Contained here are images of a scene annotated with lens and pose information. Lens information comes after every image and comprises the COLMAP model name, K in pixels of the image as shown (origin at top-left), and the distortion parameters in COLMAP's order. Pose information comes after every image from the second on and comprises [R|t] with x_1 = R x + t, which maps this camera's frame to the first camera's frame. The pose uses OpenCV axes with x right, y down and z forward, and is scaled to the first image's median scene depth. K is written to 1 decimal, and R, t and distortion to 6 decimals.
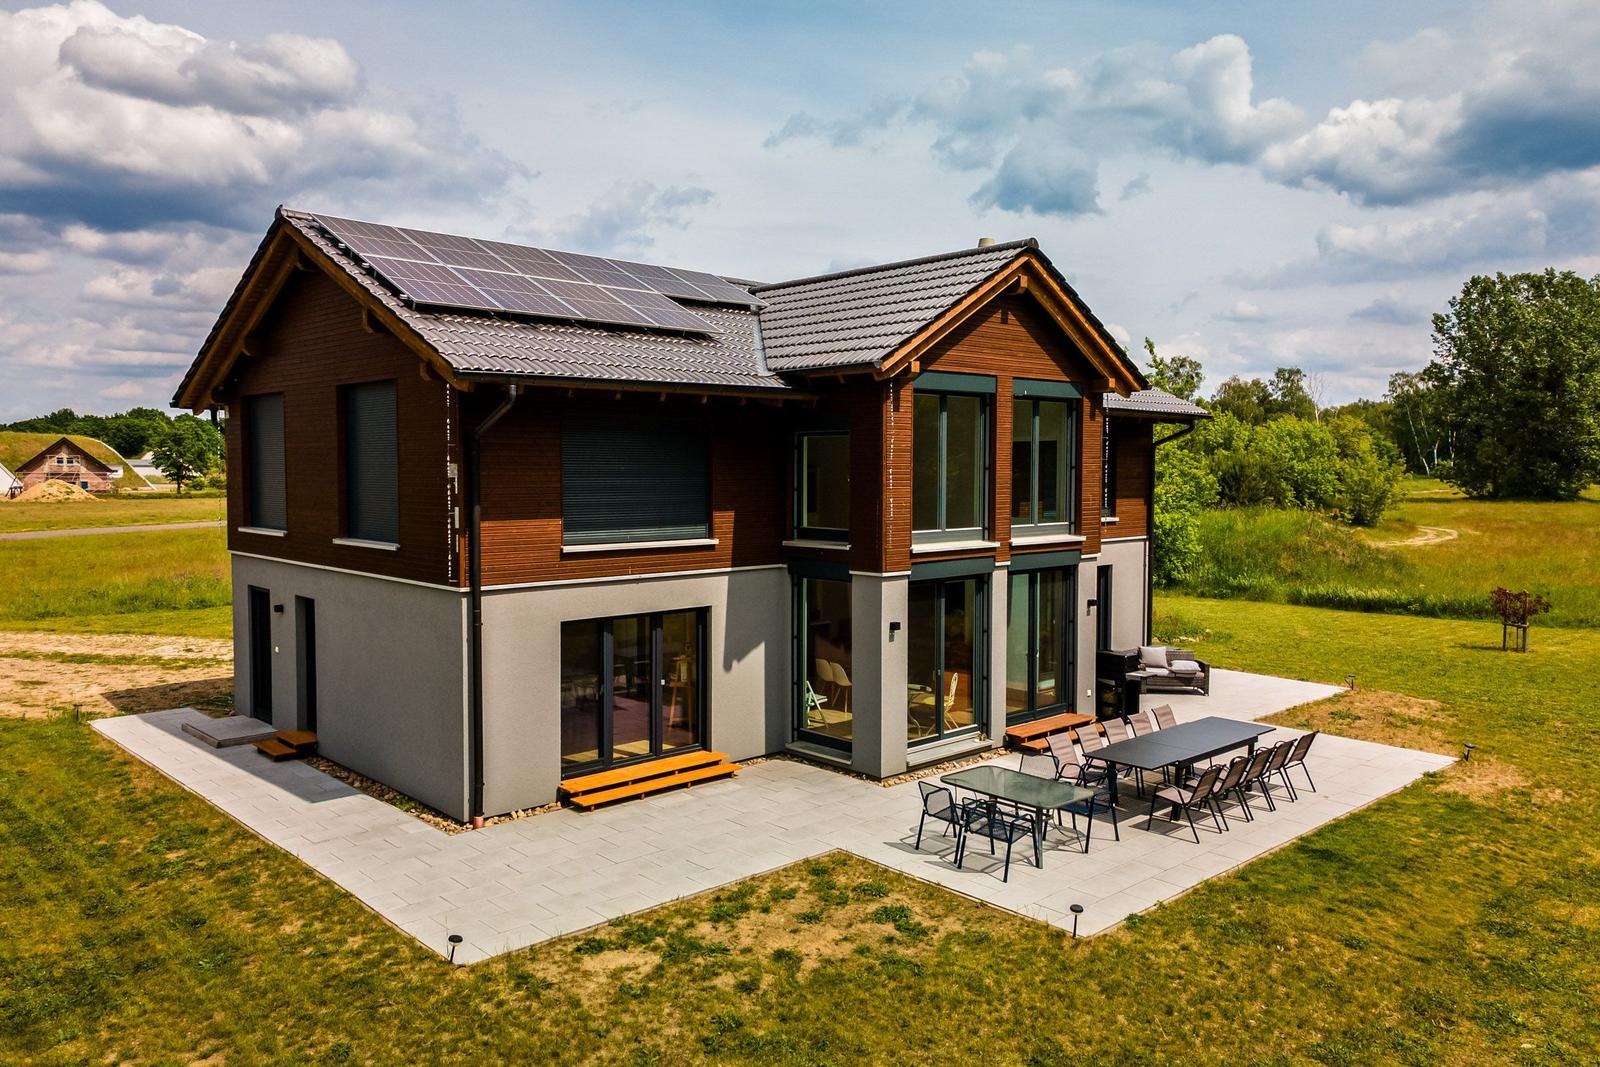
lens RADIAL K [[1167.8, 0, 800.0], [0, 1167.8, 533.5], [0, 0, 1]] dist [0.034659, 0.013509]
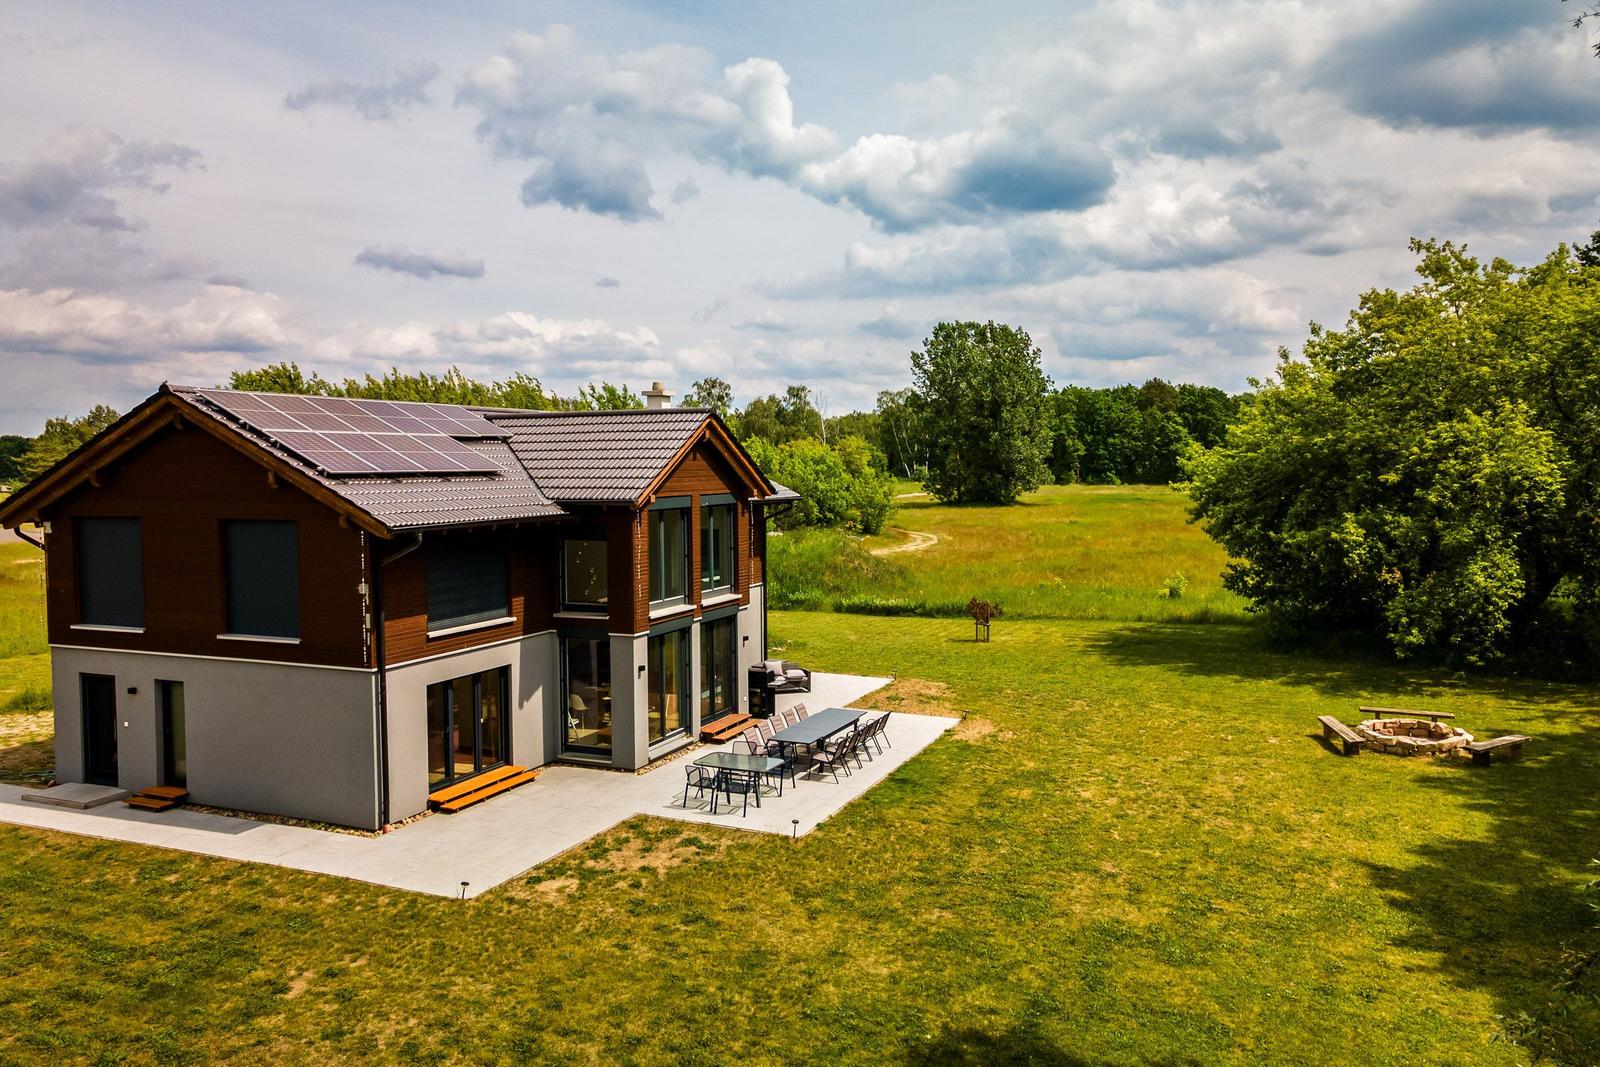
lens RADIAL K [[1167.8, 0, 800.0], [0, 1167.8, 533.5], [0, 0, 1]] dist [0.034659, 0.013509]
pose [[0.921625, -0.032579, 0.386711, -0.302637], [0.032444, 0.999450, 0.006878, -0.096745], [-0.386723, 0.006208, 0.922175, -0.466550]]
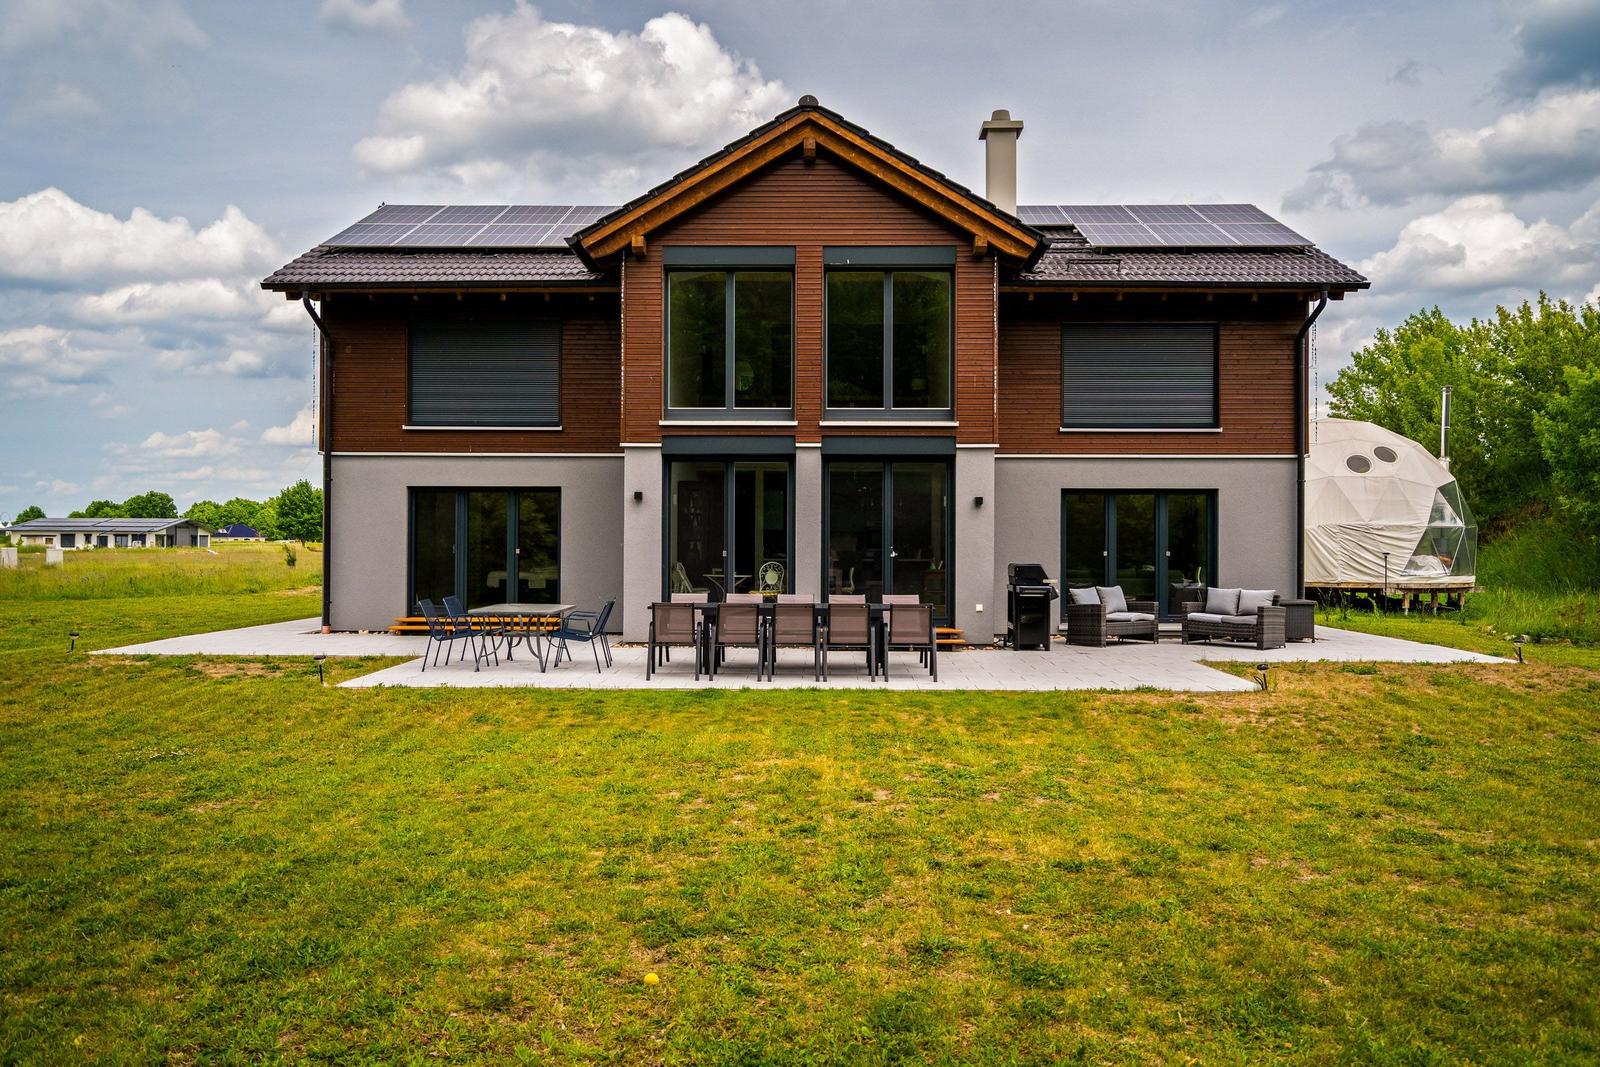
lens RADIAL K [[1260.7, 0, 800.0], [0, 1260.7, 533.5], [0, 0, 1]] dist [0.026958, 0.001466]
pose [[0.717054, -0.003232, -0.697010, 0.935225], [-0.043484, 0.997834, -0.049361, 0.157353], [0.695660, 0.065704, 0.715360, 0.299333]]
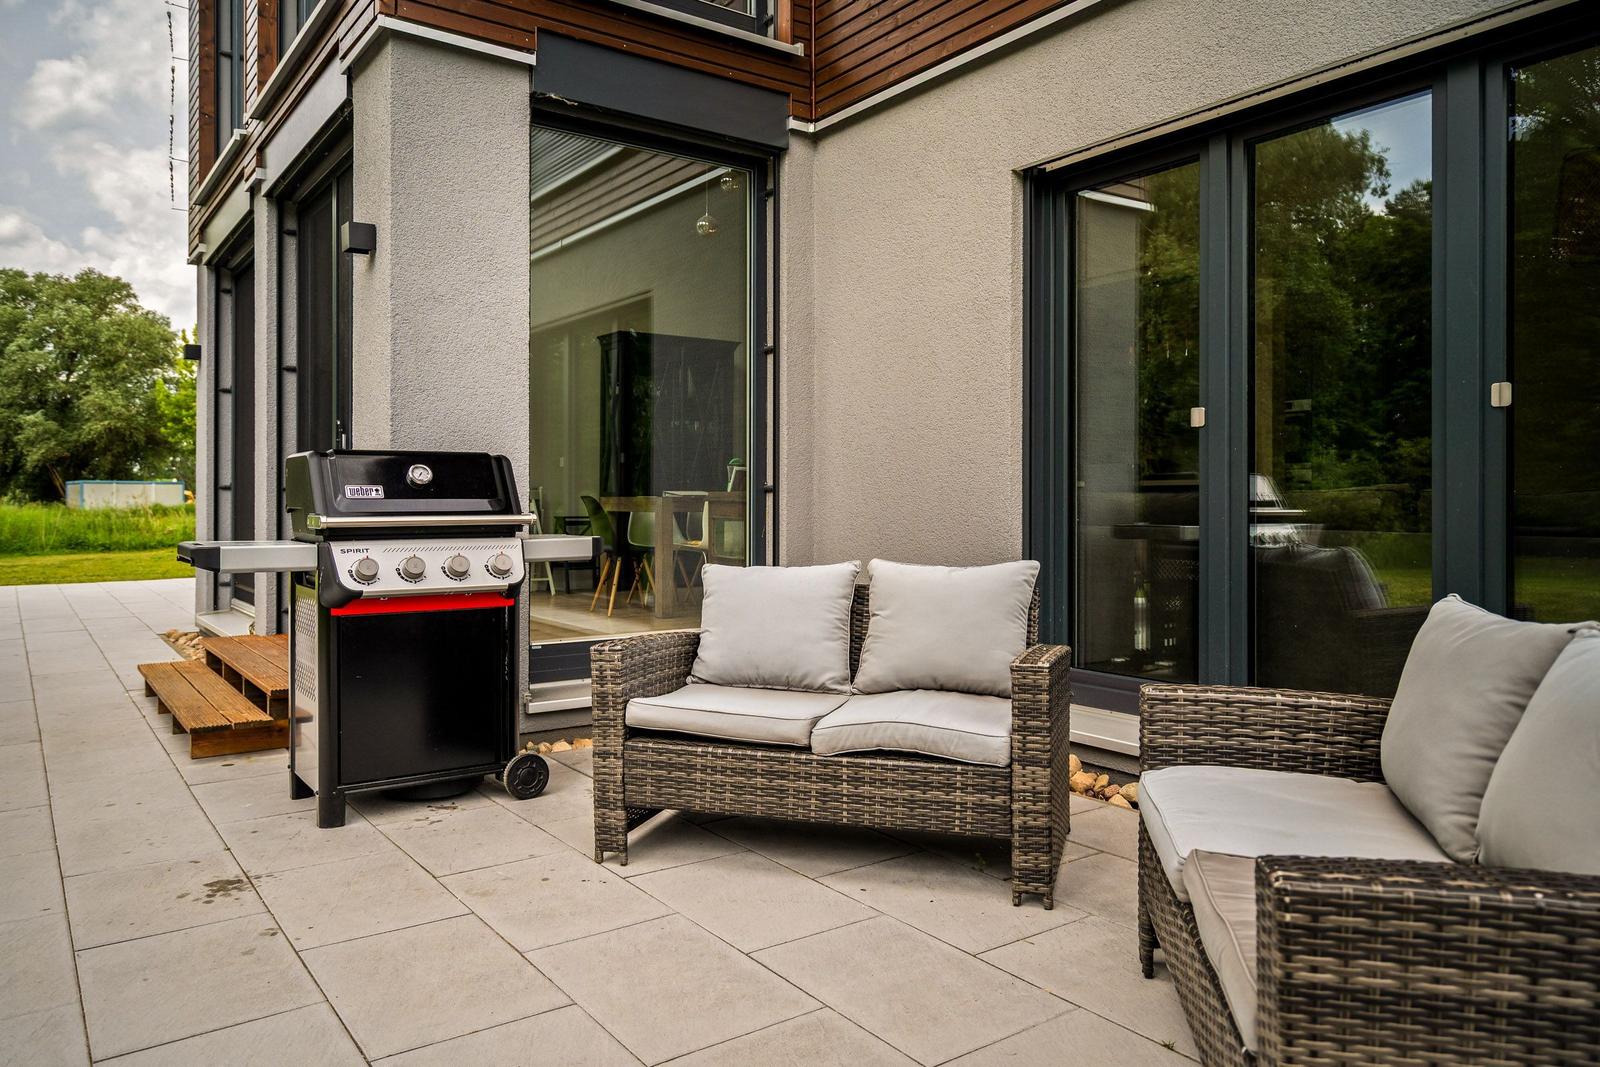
lens RADIAL K [[1126.9, 0, 794.7], [0, 1126.9, 498.1], [0, 0, 1]] dist [0.026164, 0.000623]
pose [[-0.132773, -0.004328, -0.991137, 0.550462], [-0.059642, 0.998213, 0.003631, 0.125425], [0.989350, 0.059595, -0.132794, 1.322316]]
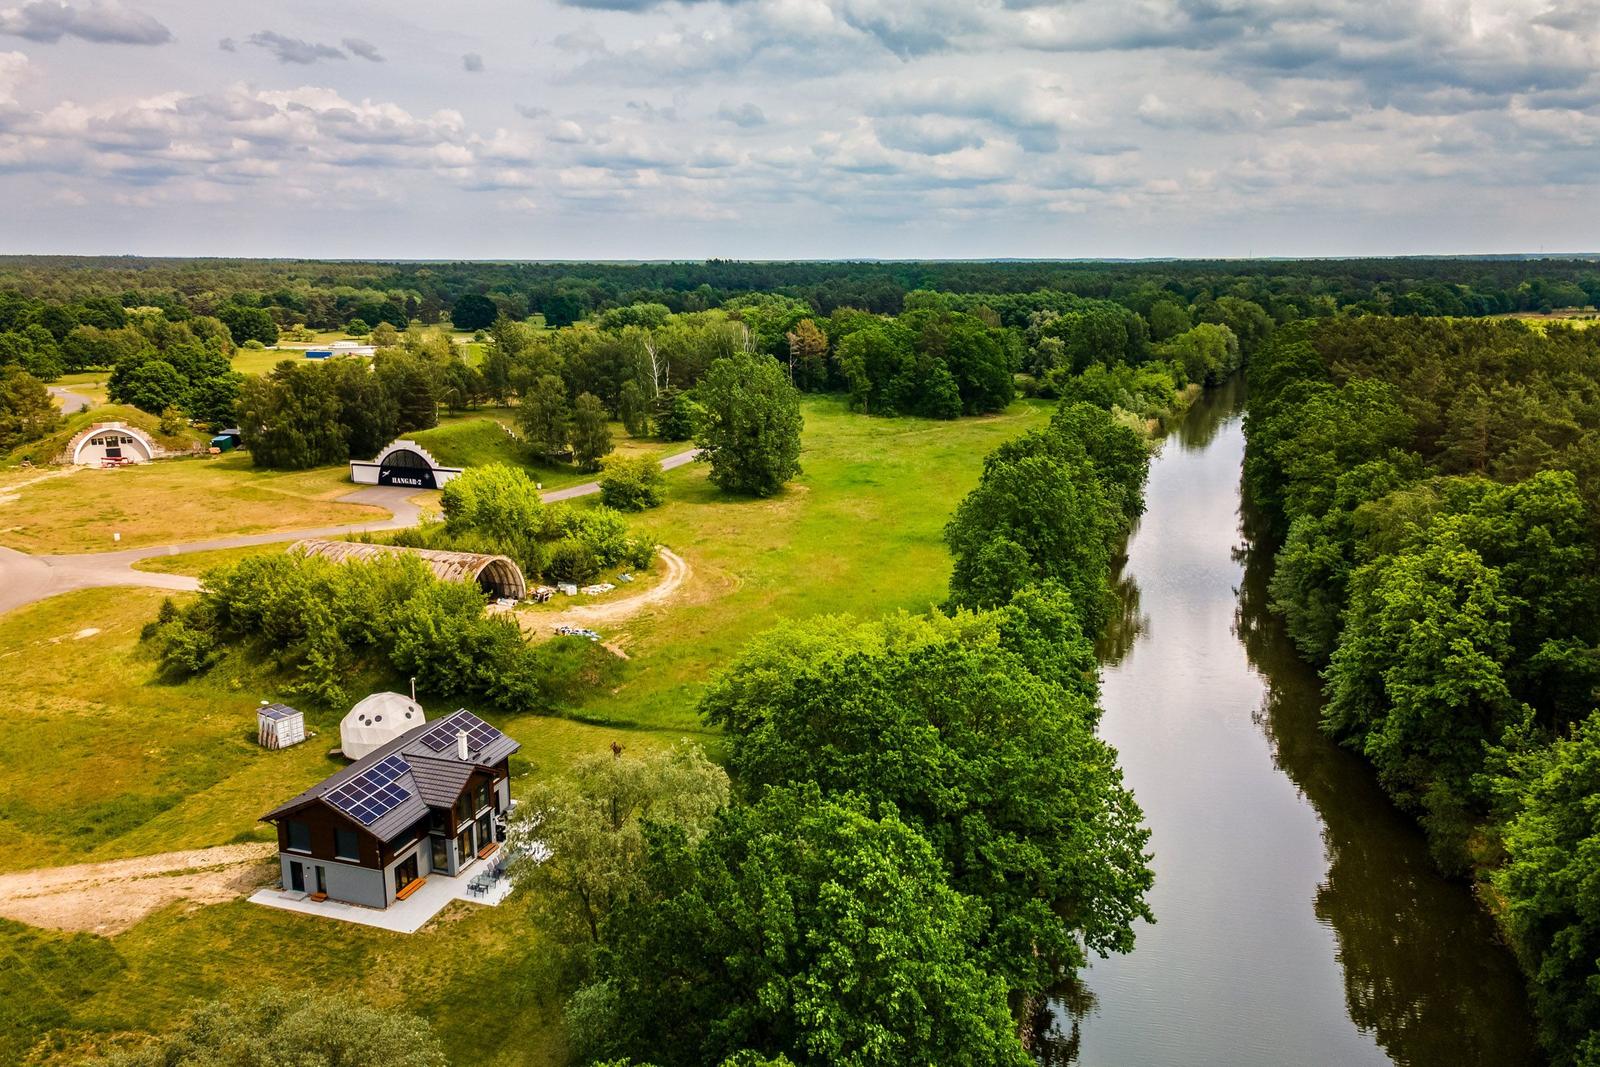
lens RADIAL K [[1167.8, 0, 800.0], [0, 1167.8, 533.5], [0, 0, 1]] dist [0.034659, 0.013509]
pose [[0.879706, -0.111436, 0.462276, -0.808368], [0.030592, 0.983402, 0.178842, -2.125756], [-0.474533, -0.143186, 0.868514, -3.947282]]
